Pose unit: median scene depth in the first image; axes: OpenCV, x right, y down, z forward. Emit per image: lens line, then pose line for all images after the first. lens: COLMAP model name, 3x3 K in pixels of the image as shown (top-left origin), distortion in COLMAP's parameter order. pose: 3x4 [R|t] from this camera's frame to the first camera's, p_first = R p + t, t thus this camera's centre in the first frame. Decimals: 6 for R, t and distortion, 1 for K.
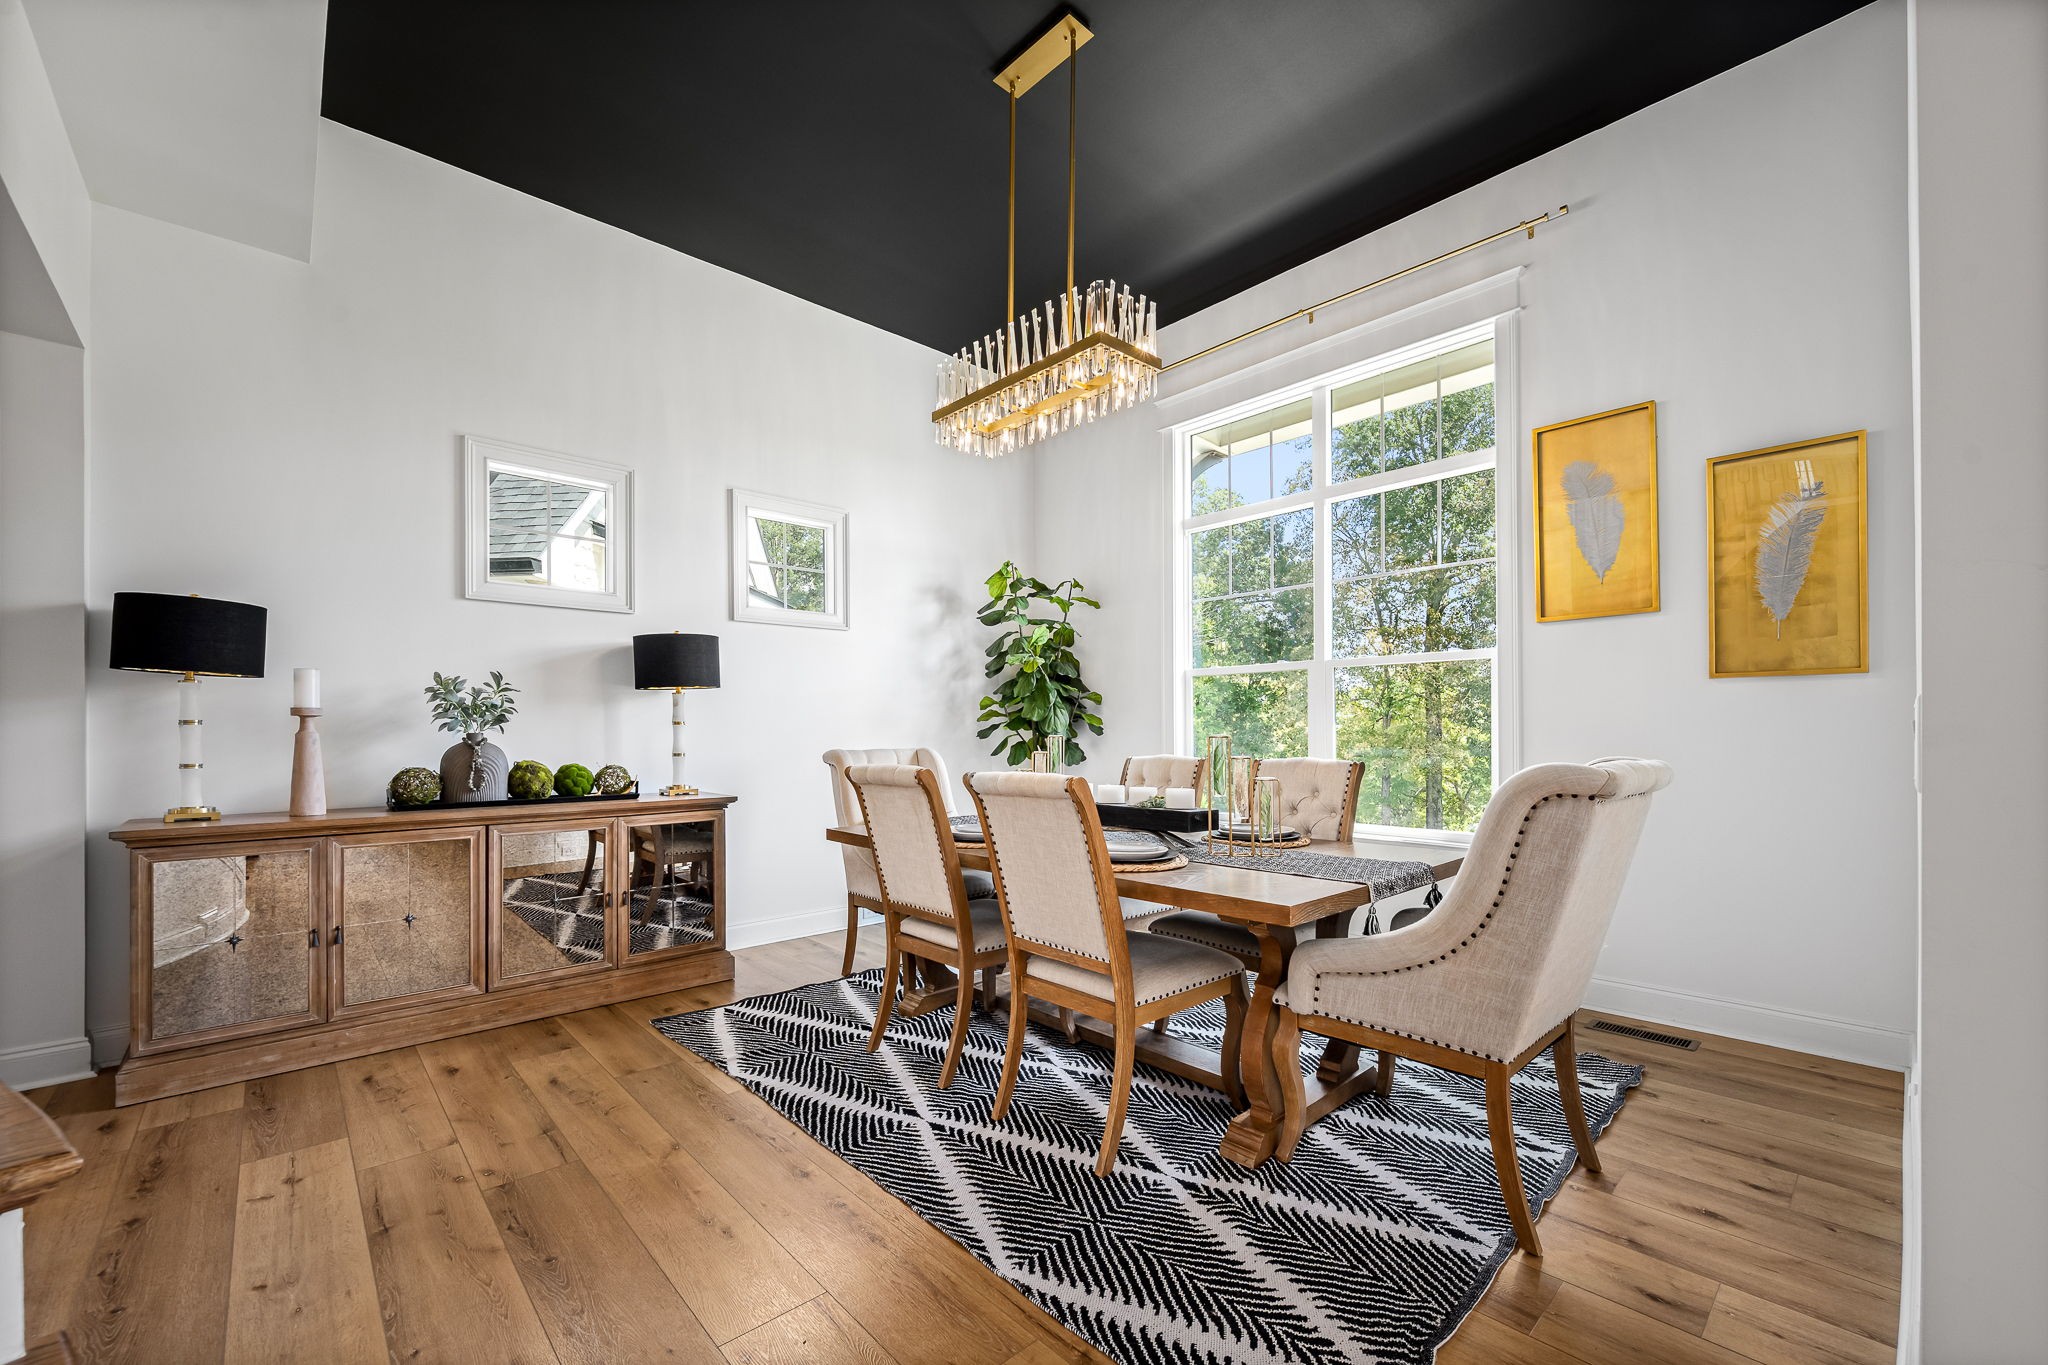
lens RADIAL K [[823.7, 0, 1018.1], [0, 823.7, 737.2], [0, 0, 1]] dist [-0.001662, -0.000030]
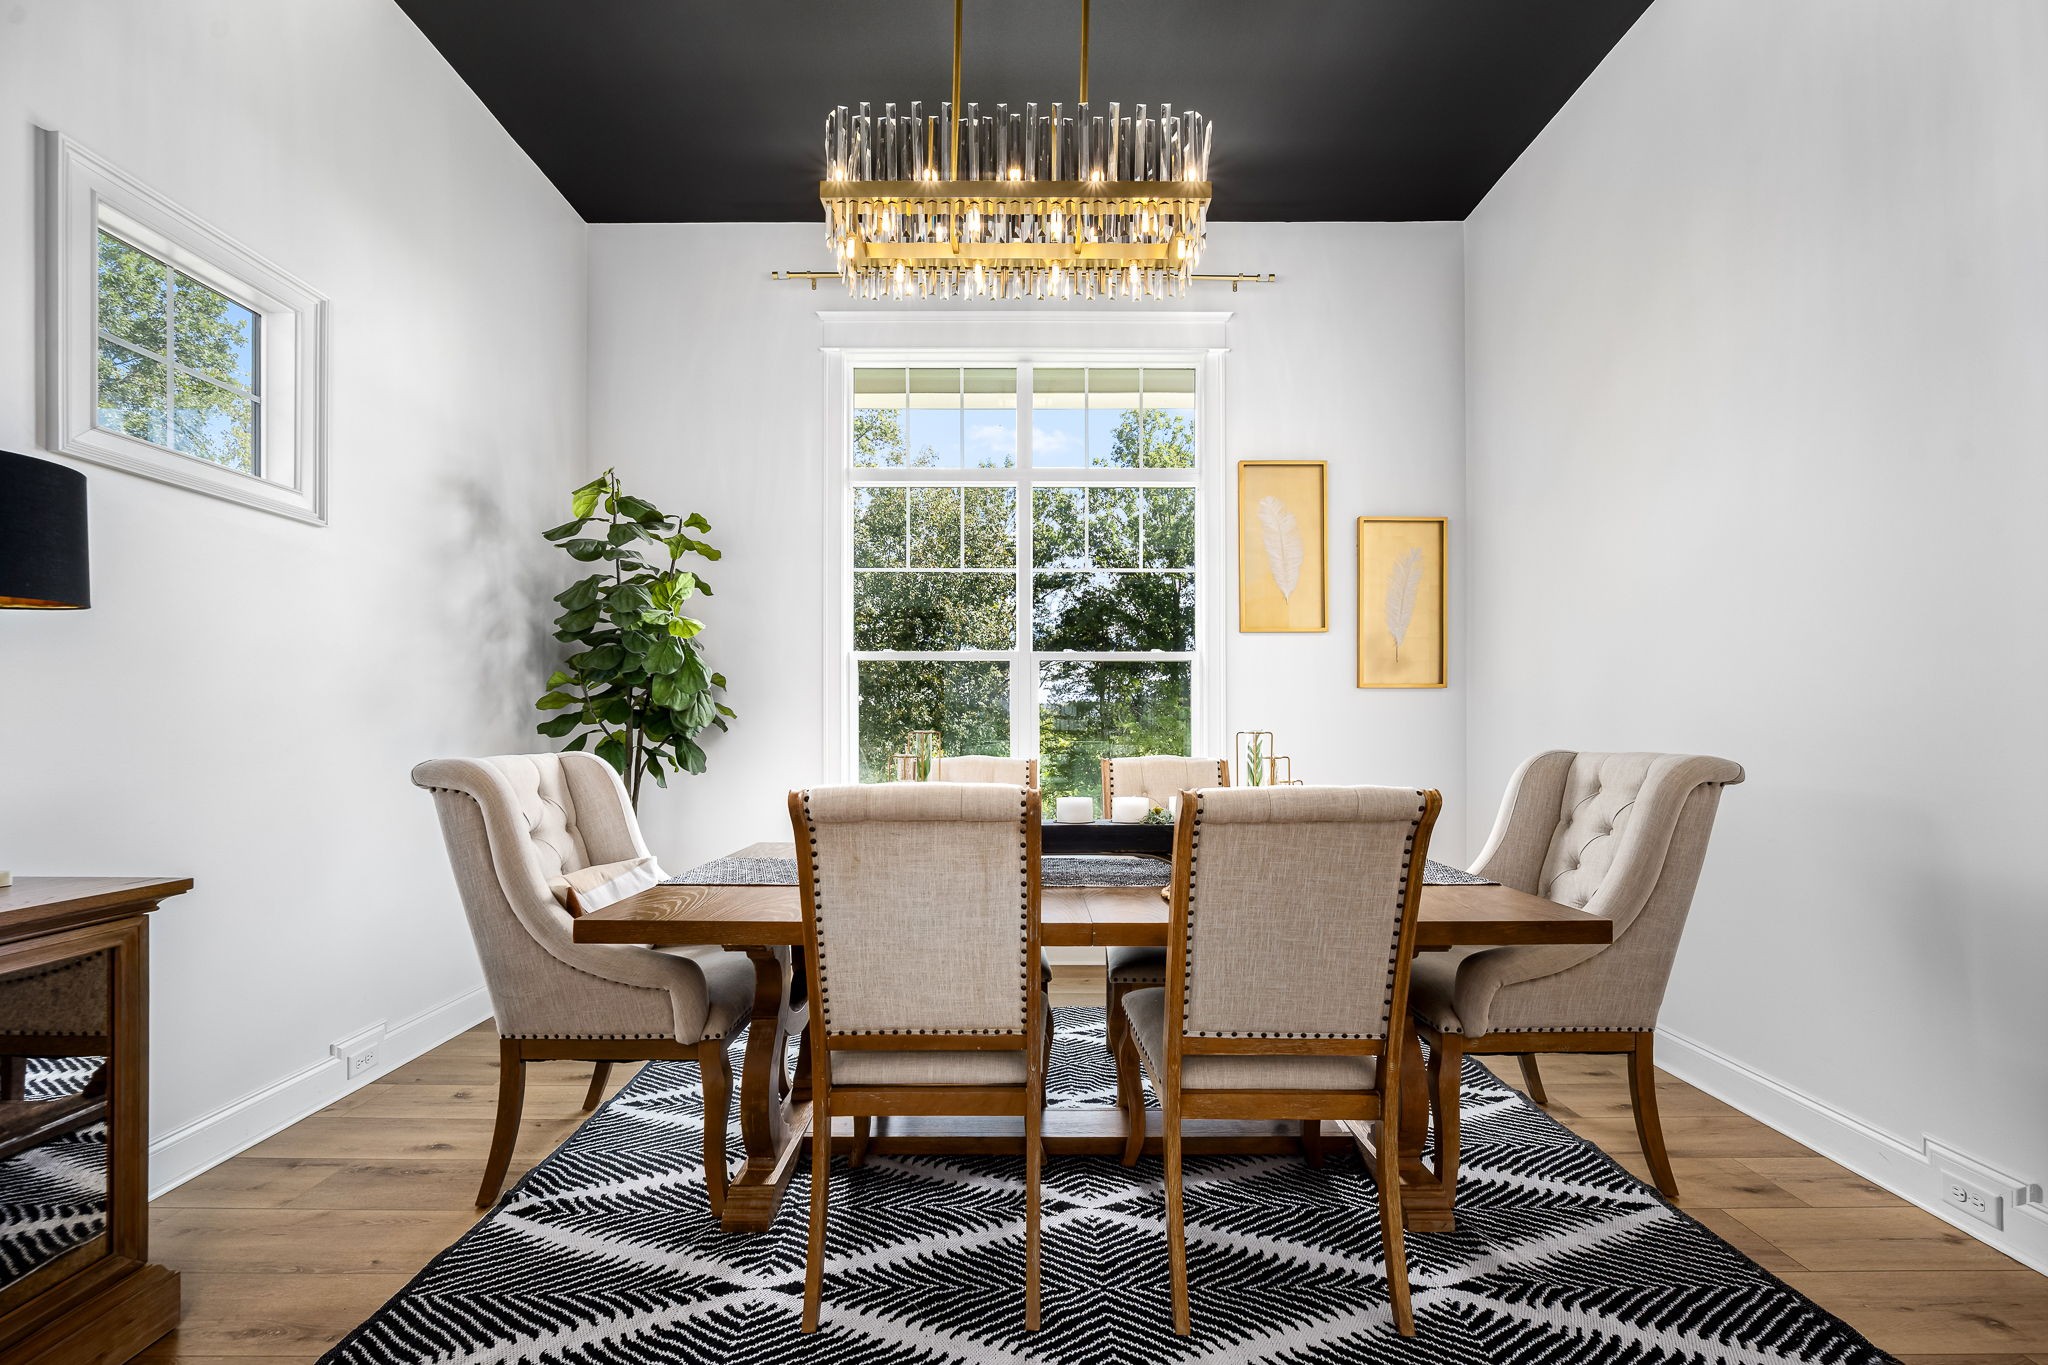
lens RADIAL K [[831.4, 0, 1020.2], [0, 831.4, 725.8], [0, 0, 1]] dist [-0.000504, 0.000211]
pose [[0.670953, 0.006376, 0.741473, -0.306496], [0.001754, 0.999947, -0.010187, 0.000192], [-0.741498, 0.008135, 0.670906, 0.340448]]
